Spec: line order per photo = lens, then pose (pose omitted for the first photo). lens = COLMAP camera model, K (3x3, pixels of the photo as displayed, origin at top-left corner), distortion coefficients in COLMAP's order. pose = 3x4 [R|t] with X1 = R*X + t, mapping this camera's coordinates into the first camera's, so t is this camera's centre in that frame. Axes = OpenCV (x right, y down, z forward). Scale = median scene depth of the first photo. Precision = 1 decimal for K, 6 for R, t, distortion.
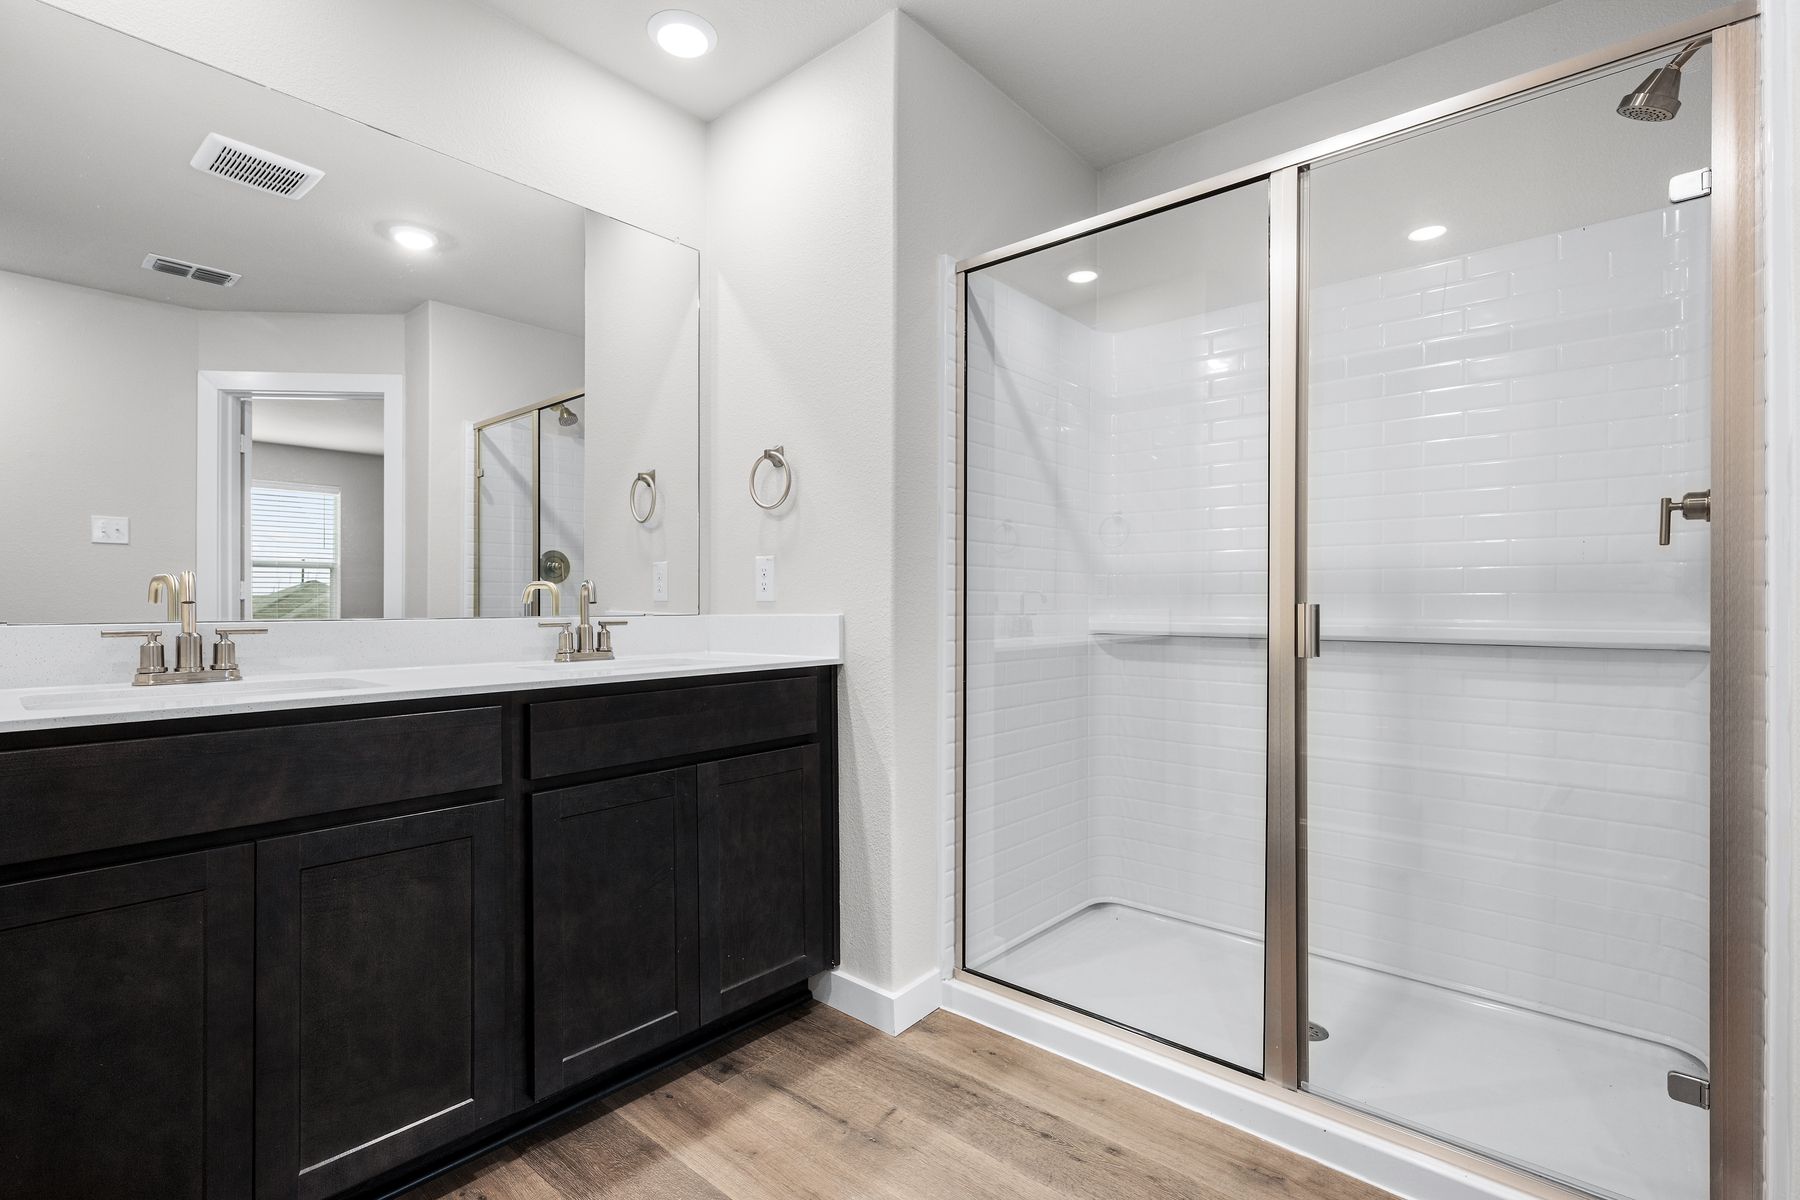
lens RADIAL K [[820.5, 0, 895.2], [0, 820.5, 603.7], [0, 0, 1]] dist [-0.001003, 0.000357]
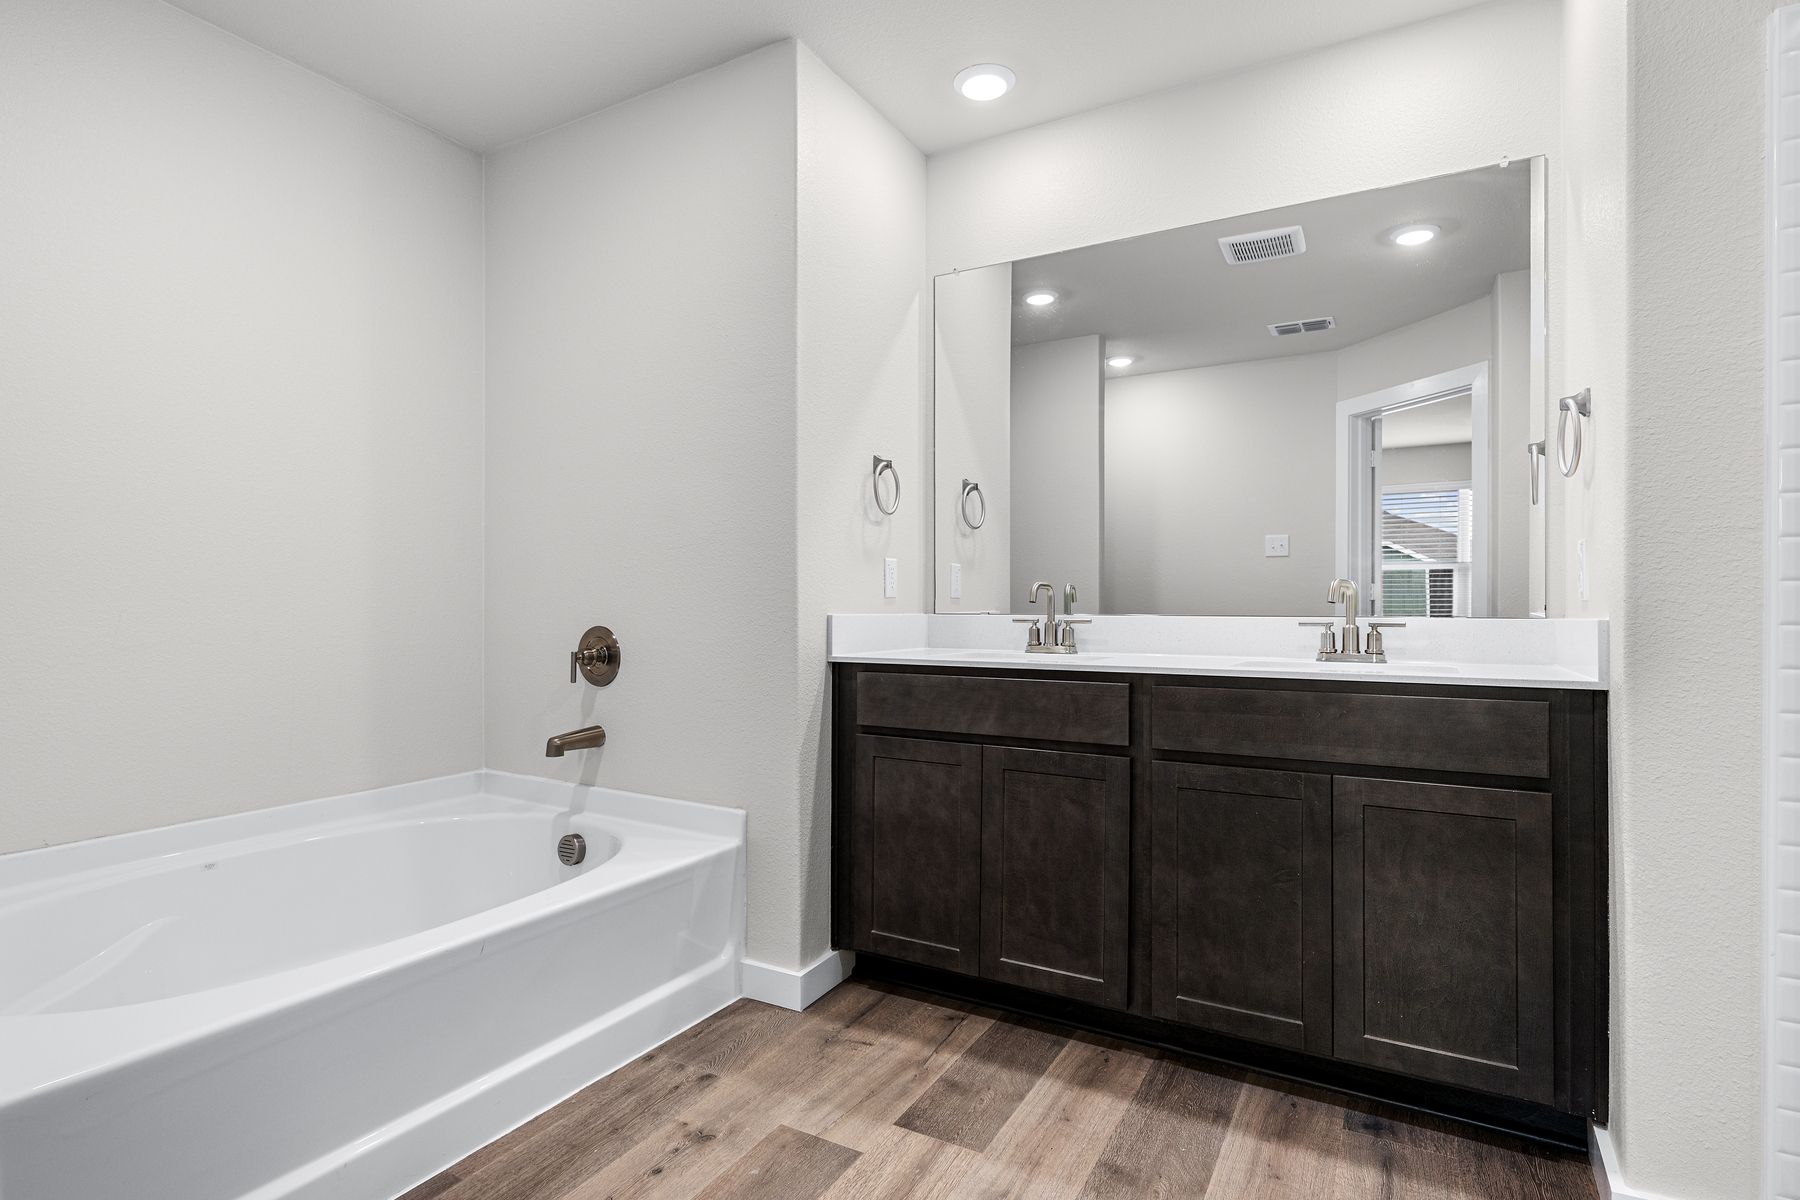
lens RADIAL K [[915.8, 0, 900.0], [0, 915.8, 600.0], [0, 0, 1]] dist [0.002265, 0.000638]
pose [[0.211809, -0.002962, -0.977307, 0.669815], [-0.002661, 0.999990, -0.003607, 0.001655], [0.977308, 0.003365, 0.211799, 0.292977]]
